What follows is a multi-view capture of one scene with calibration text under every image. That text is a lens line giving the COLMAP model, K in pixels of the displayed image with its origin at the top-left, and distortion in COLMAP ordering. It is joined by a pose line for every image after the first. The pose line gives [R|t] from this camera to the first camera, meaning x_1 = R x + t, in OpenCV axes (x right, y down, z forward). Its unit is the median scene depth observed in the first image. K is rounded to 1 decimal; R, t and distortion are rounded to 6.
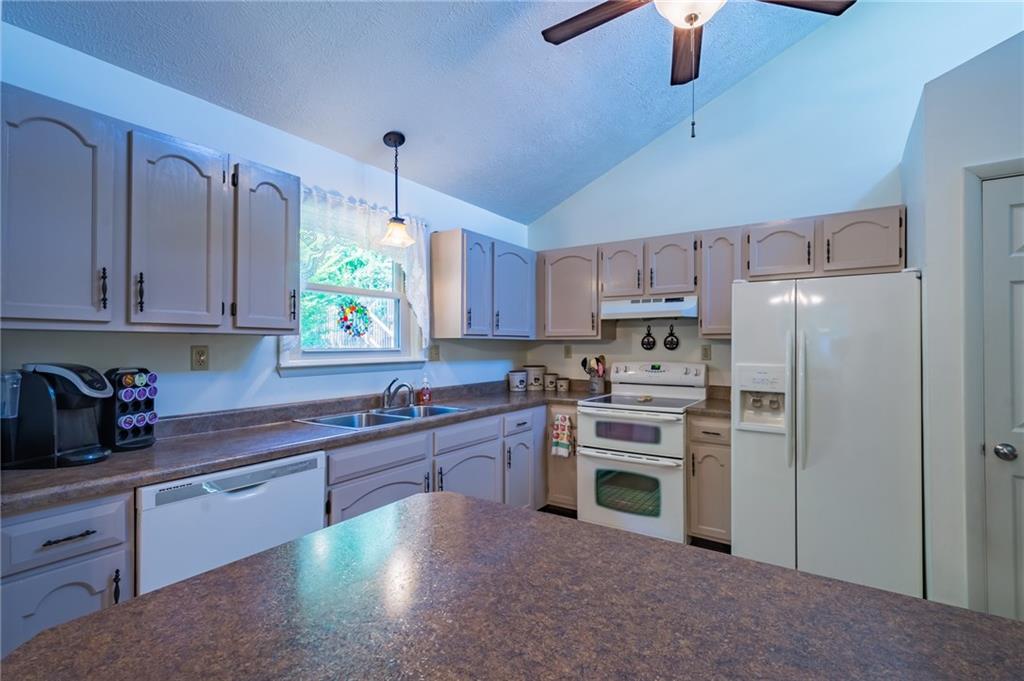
lens RADIAL K [[451.1, 0, 577.3], [0, 451.1, 355.7], [0, 0, 1]] dist [0.014154, -0.006214]
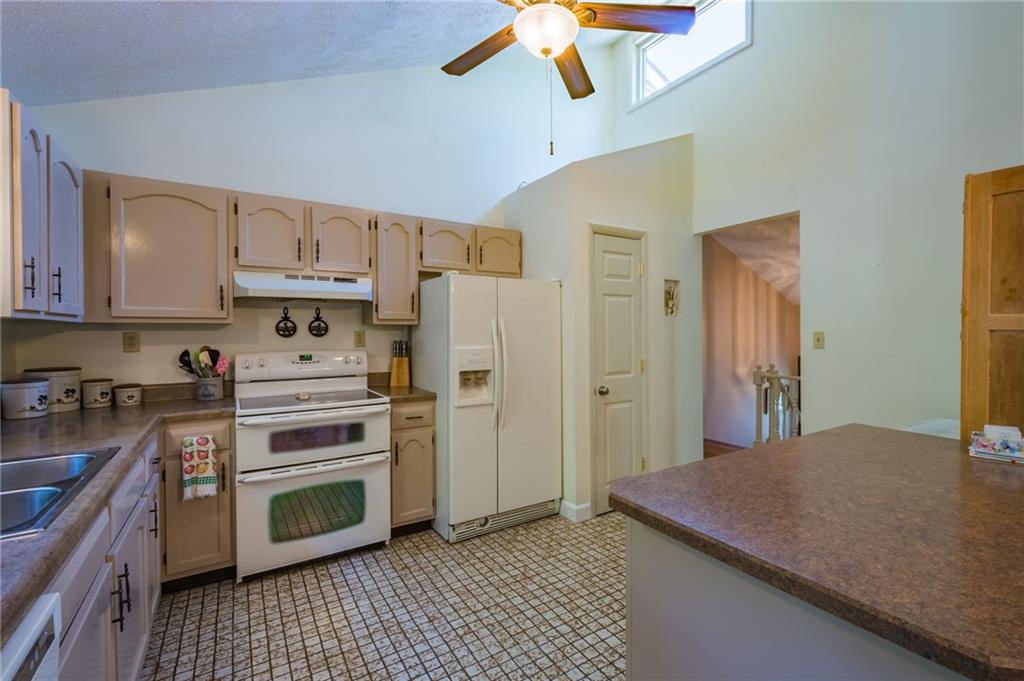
lens RADIAL K [[454.2, 0, 543.8], [0, 454.2, 346.9], [0, 0, 1]] dist [0.016369, -0.005981]
pose [[0.438117, -0.032671, 0.898324, -0.417989], [0.025263, 0.999392, 0.024026, -0.003491], [-0.898563, 0.012168, 0.438676, 0.247916]]
